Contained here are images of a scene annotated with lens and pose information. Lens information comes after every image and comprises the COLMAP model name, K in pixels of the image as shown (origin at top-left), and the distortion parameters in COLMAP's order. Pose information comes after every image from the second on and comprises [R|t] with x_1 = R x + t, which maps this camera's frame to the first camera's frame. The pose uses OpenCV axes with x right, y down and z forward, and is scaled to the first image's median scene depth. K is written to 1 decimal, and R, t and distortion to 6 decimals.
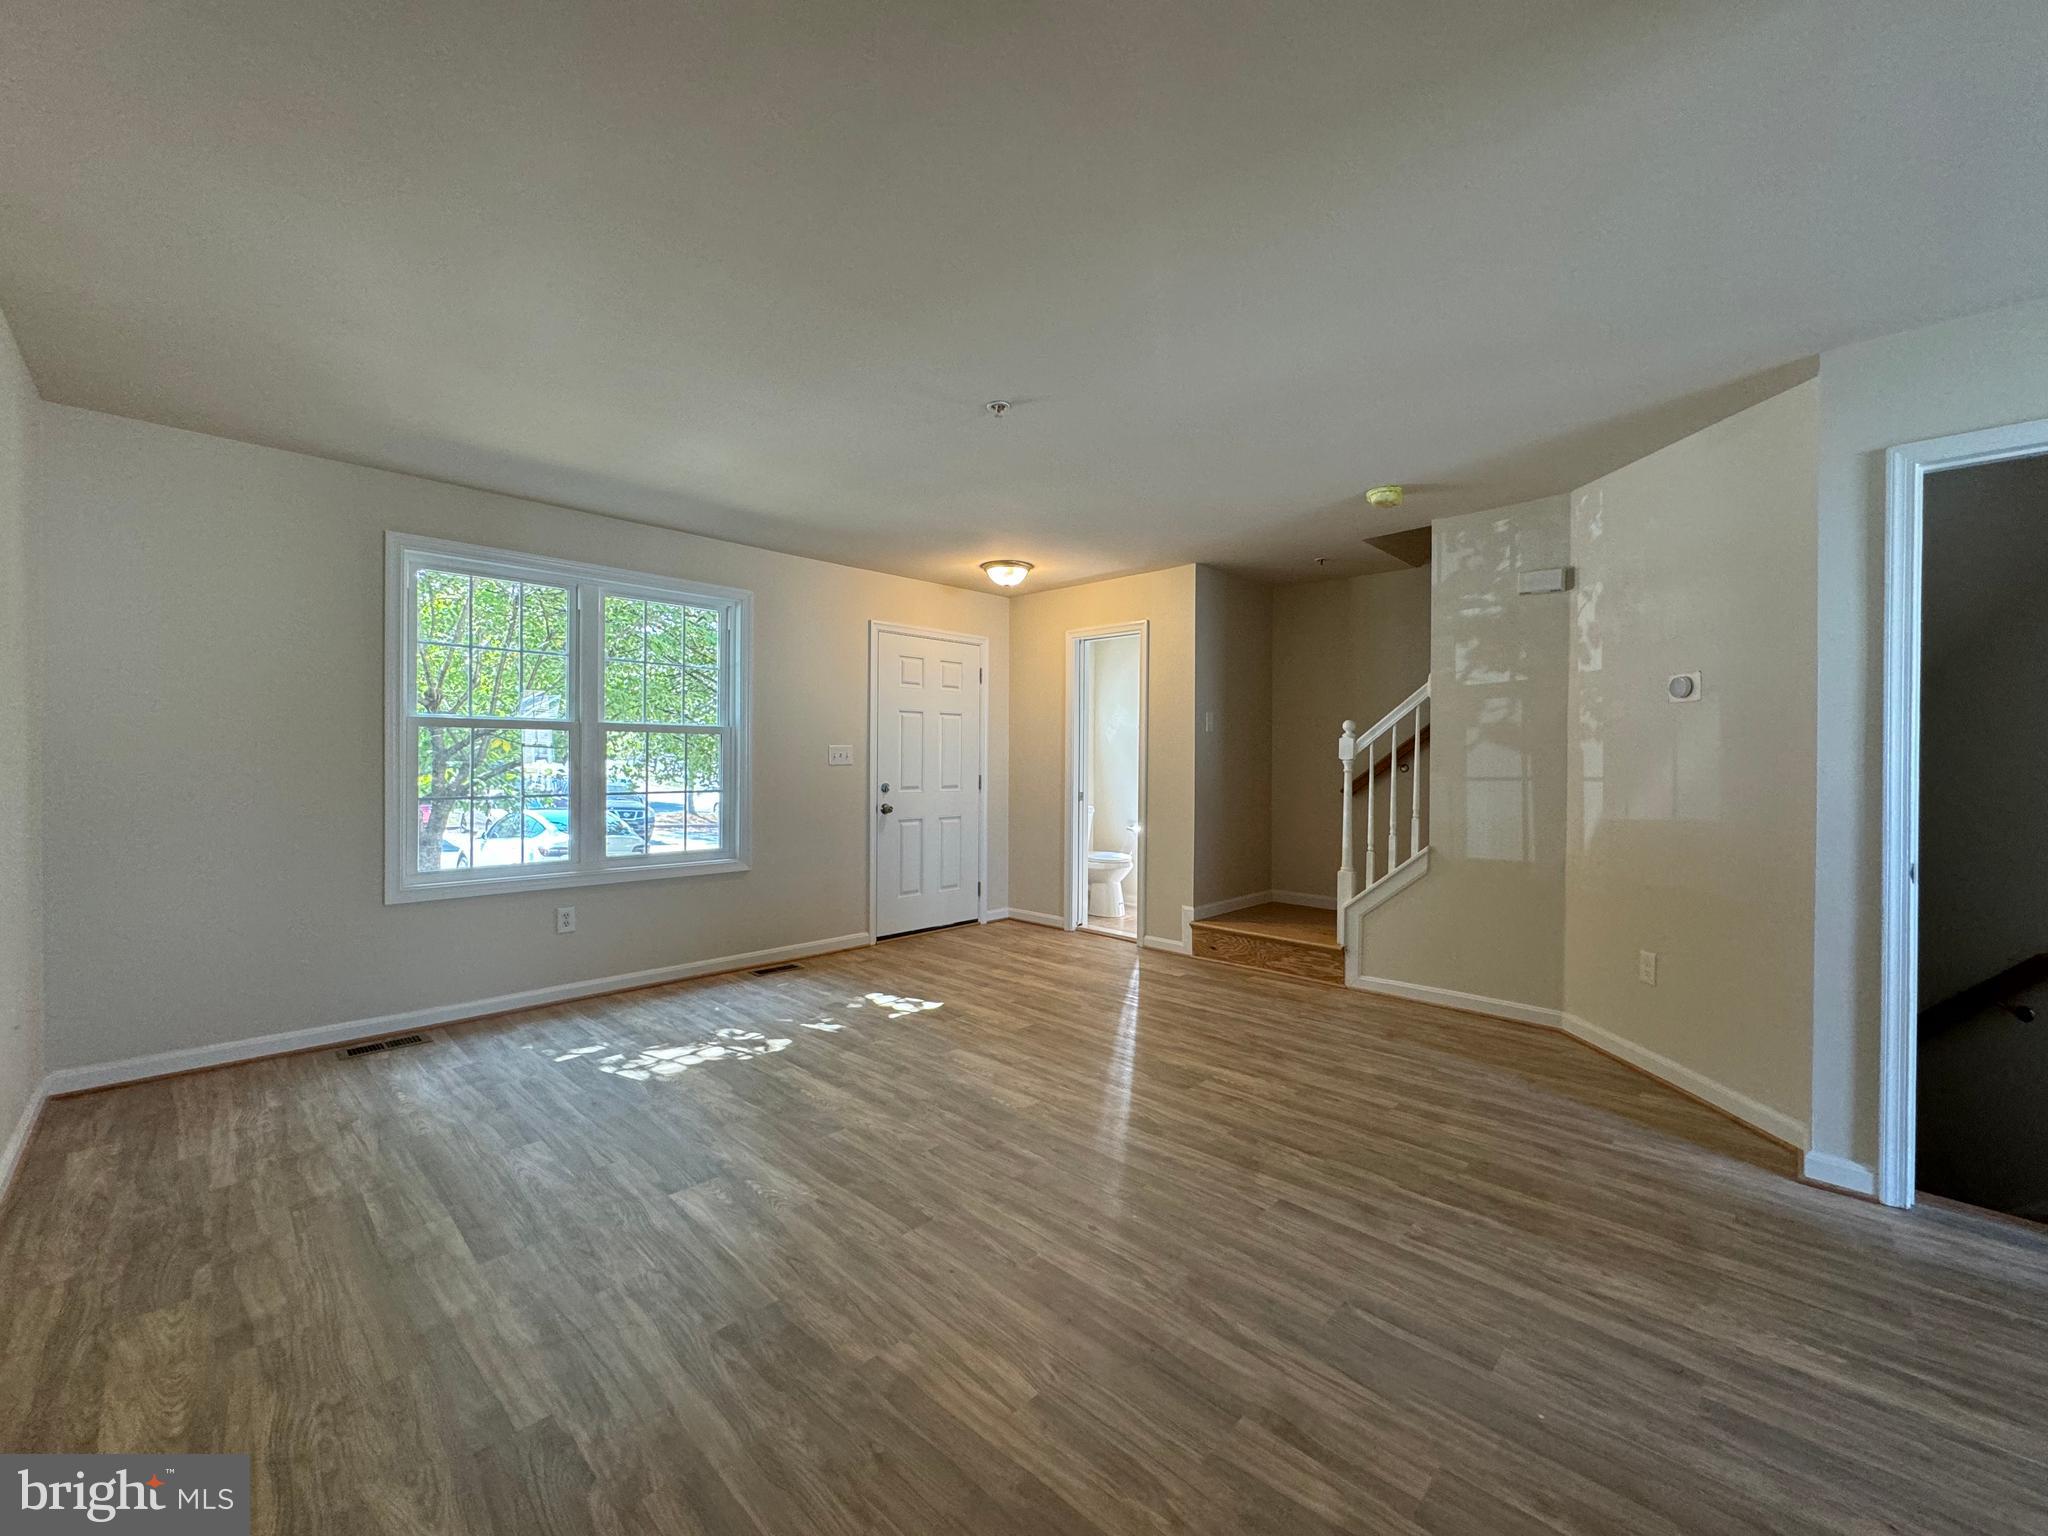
lens RADIAL K [[816.5, 0, 1024.0], [0, 816.5, 765.7], [0, 0, 1]] dist [-0.002238, 0.000560]
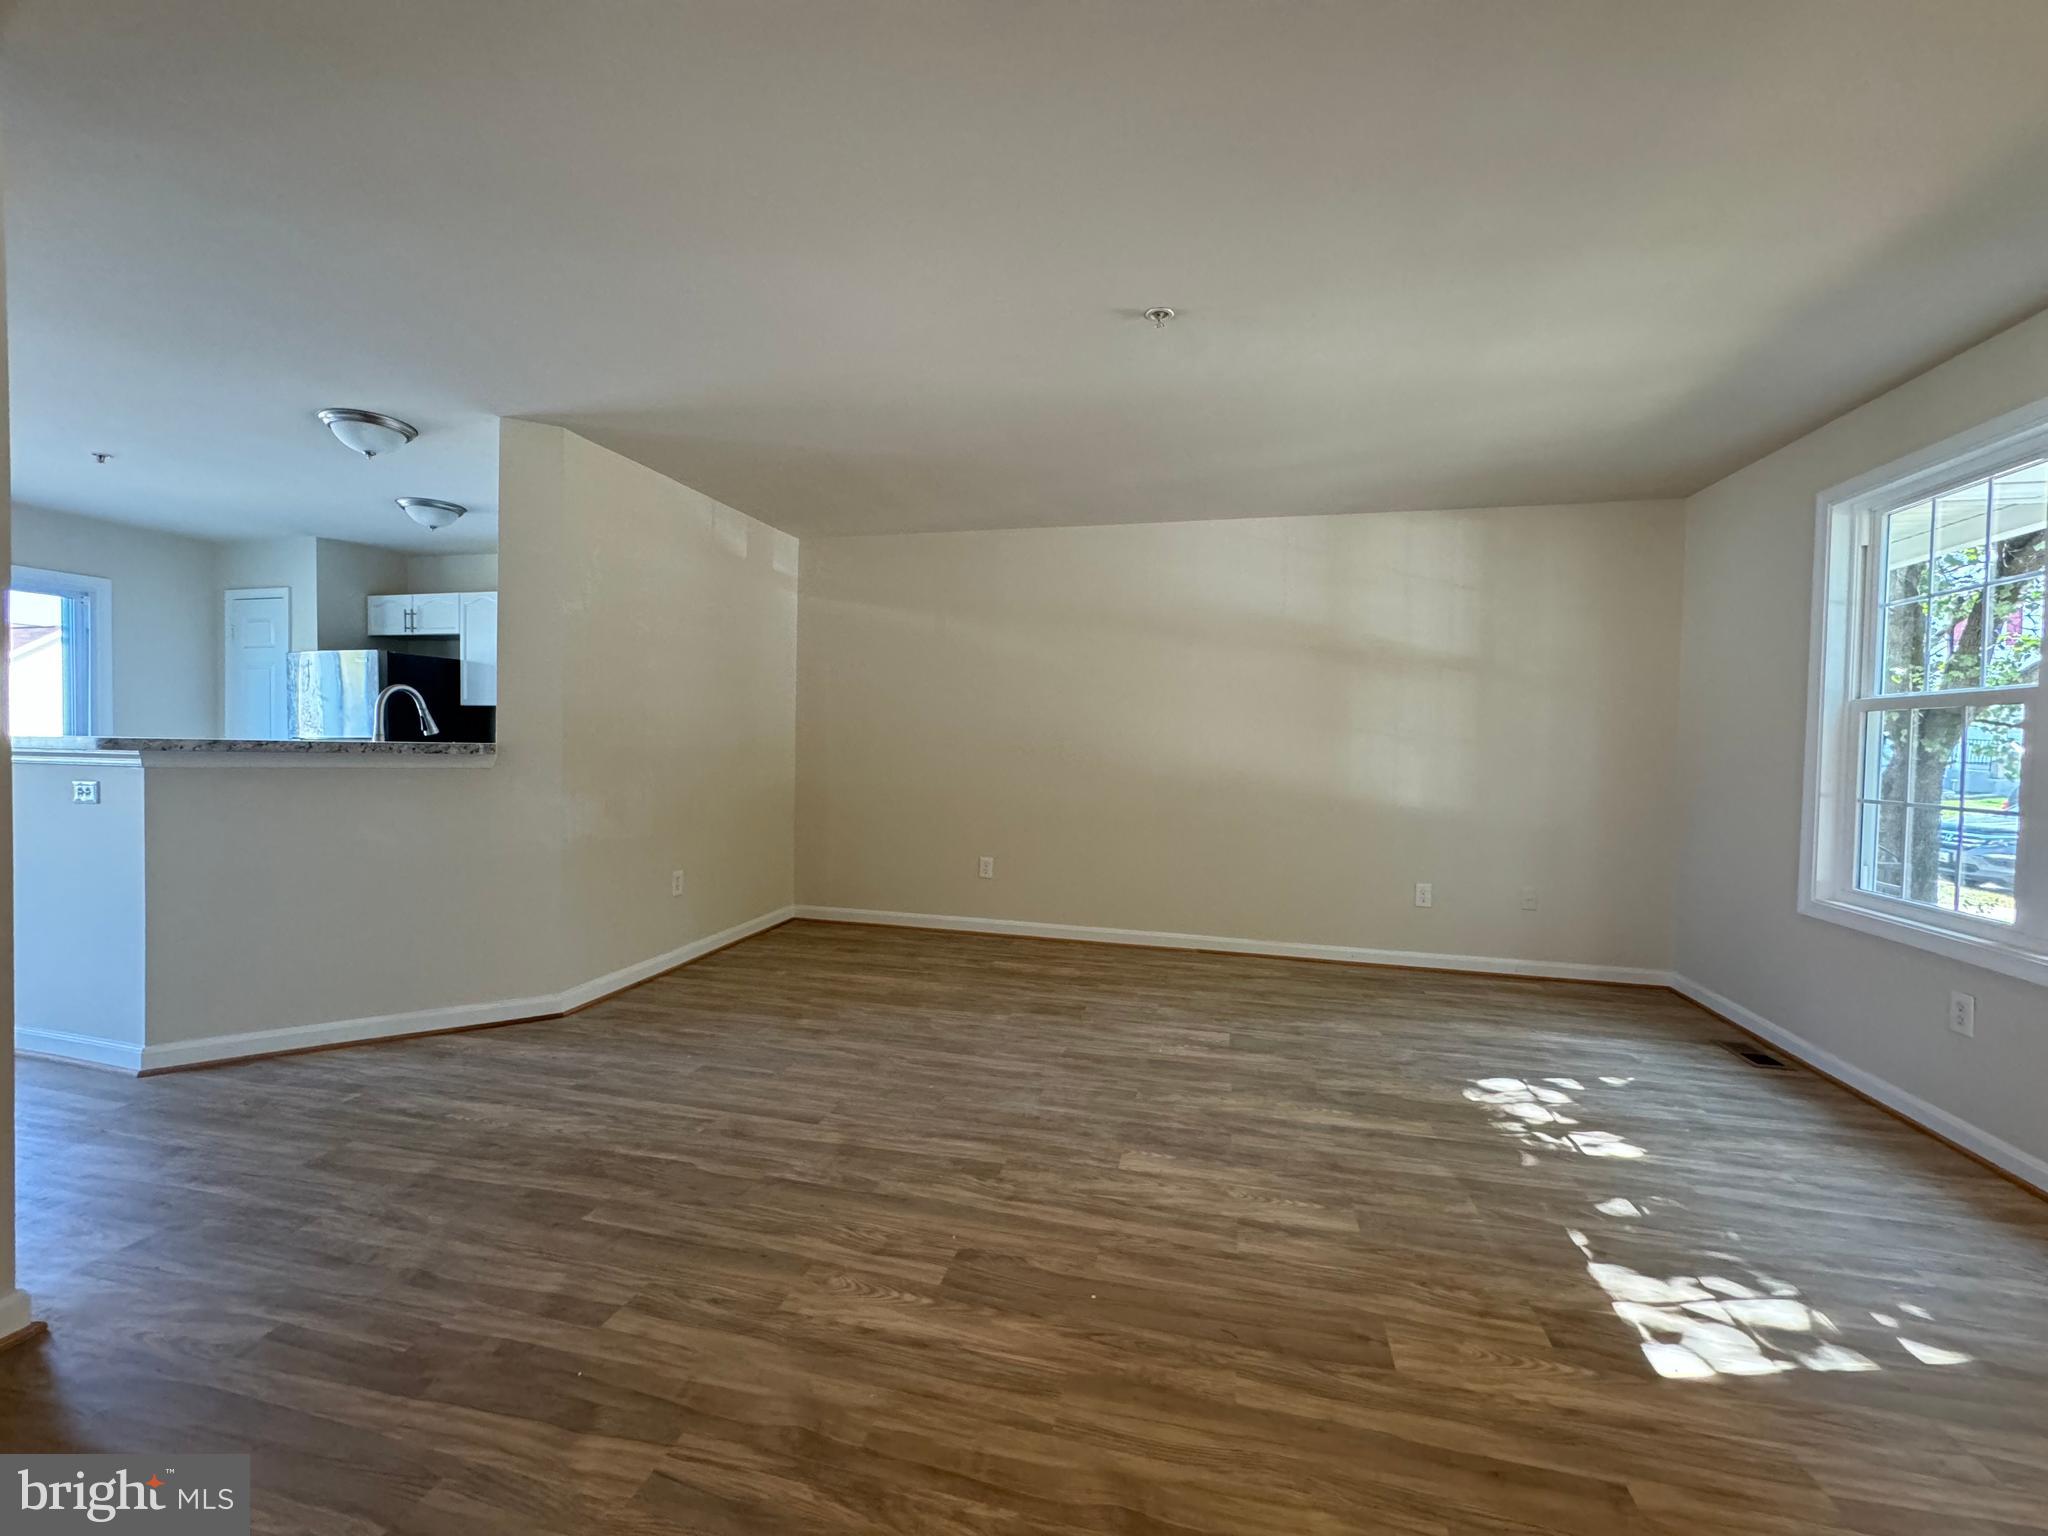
lens RADIAL K [[816.5, 0, 1022.9], [0, 816.5, 764.4], [0, 0, 1]] dist [-0.002238, 0.000560]
pose [[-0.861214, -0.009219, -0.508158, 0.434237], [-0.030410, 0.998979, 0.033414, 0.003247], [0.507331, 0.044230, -0.860615, 1.402671]]
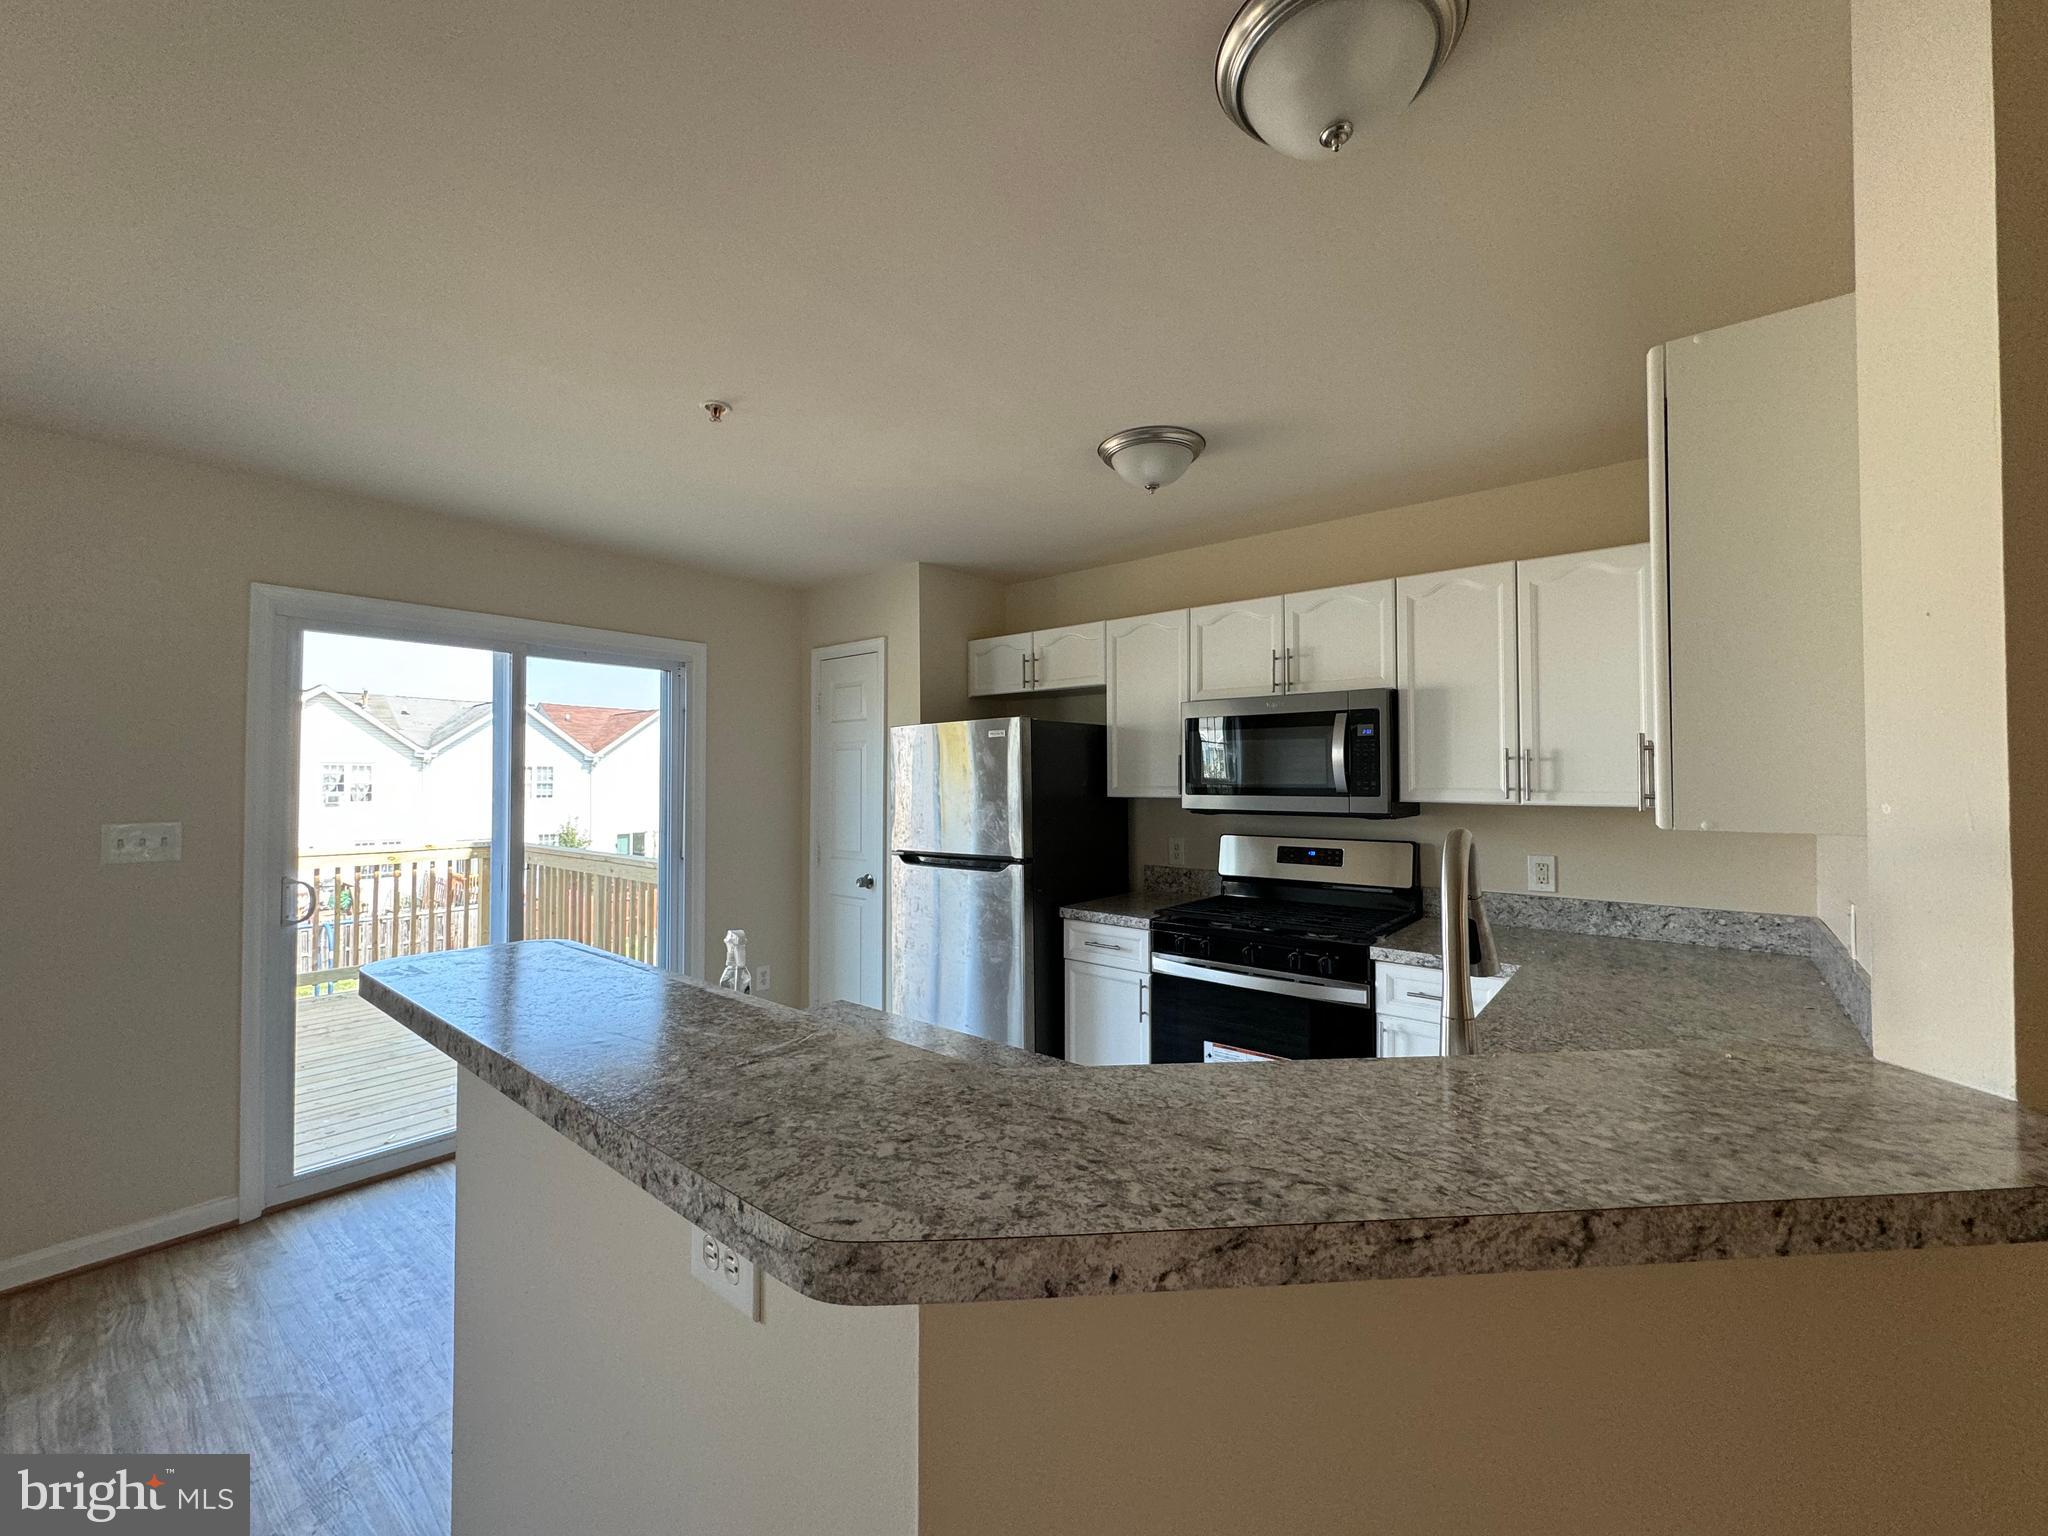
lens RADIAL K [[816.5, 0, 1009.2], [0, 816.5, 751.7], [0, 0, 1]] dist [-0.002238, 0.000560]
pose [[-0.996696, -0.014124, -0.079979, 0.780516], [-0.011906, 0.999533, -0.028142, -0.053962], [0.080340, -0.027097, -0.996399, 0.435254]]
